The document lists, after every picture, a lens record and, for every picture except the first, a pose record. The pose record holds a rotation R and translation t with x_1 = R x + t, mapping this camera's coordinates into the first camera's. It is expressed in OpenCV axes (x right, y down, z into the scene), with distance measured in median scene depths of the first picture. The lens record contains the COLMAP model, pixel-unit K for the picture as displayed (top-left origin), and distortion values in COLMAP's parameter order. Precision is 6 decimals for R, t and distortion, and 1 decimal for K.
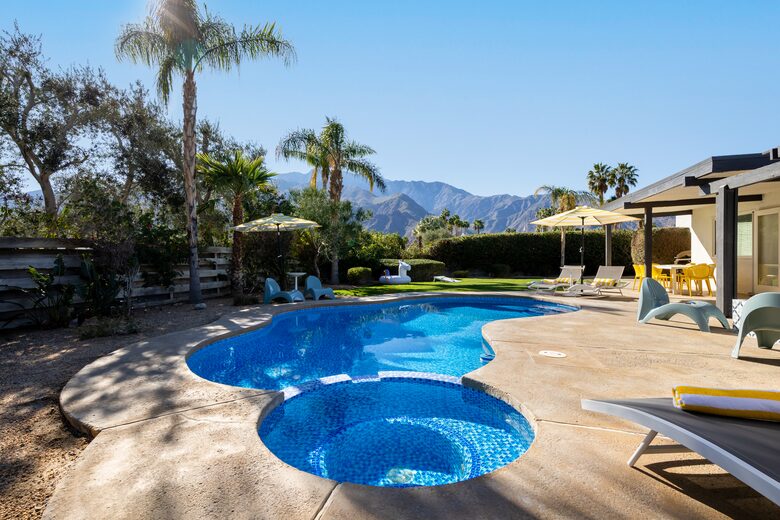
lens RADIAL K [[364.3, 0, 390.0], [0, 364.3, 260.0], [0, 0, 1]] dist [-0.000588, -0.000435]
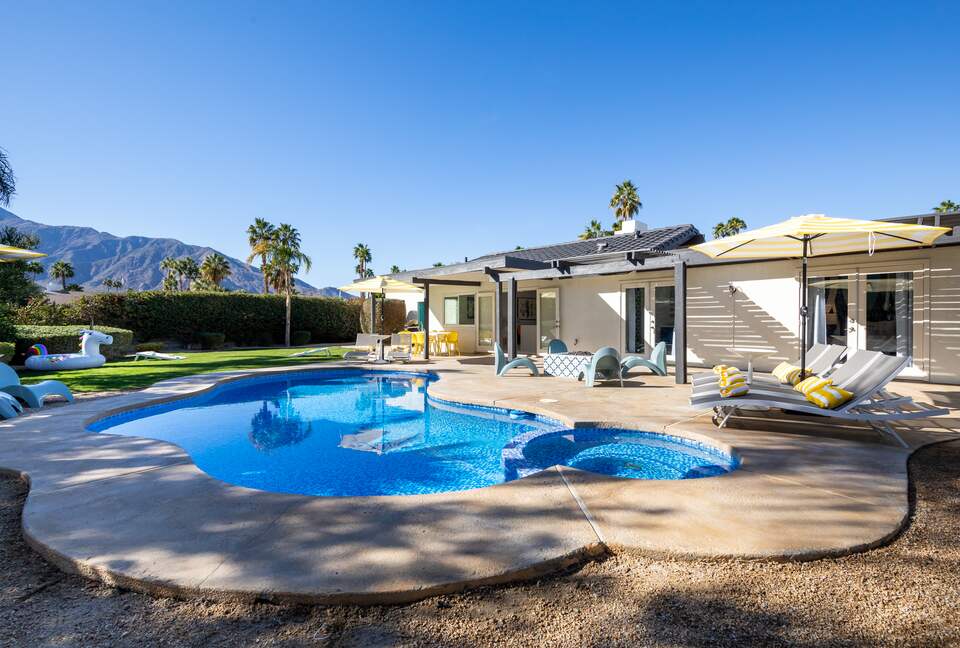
lens RADIAL K [[419.1, 0, 480.0], [0, 419.1, 324.0], [0, 0, 1]] dist [0.001071, 0.000071]
pose [[0.508054, 0.007966, 0.861288, -0.235638], [-0.002682, 0.999967, -0.007667, -0.002021], [-0.861321, 0.001585, 0.508059, 0.103418]]
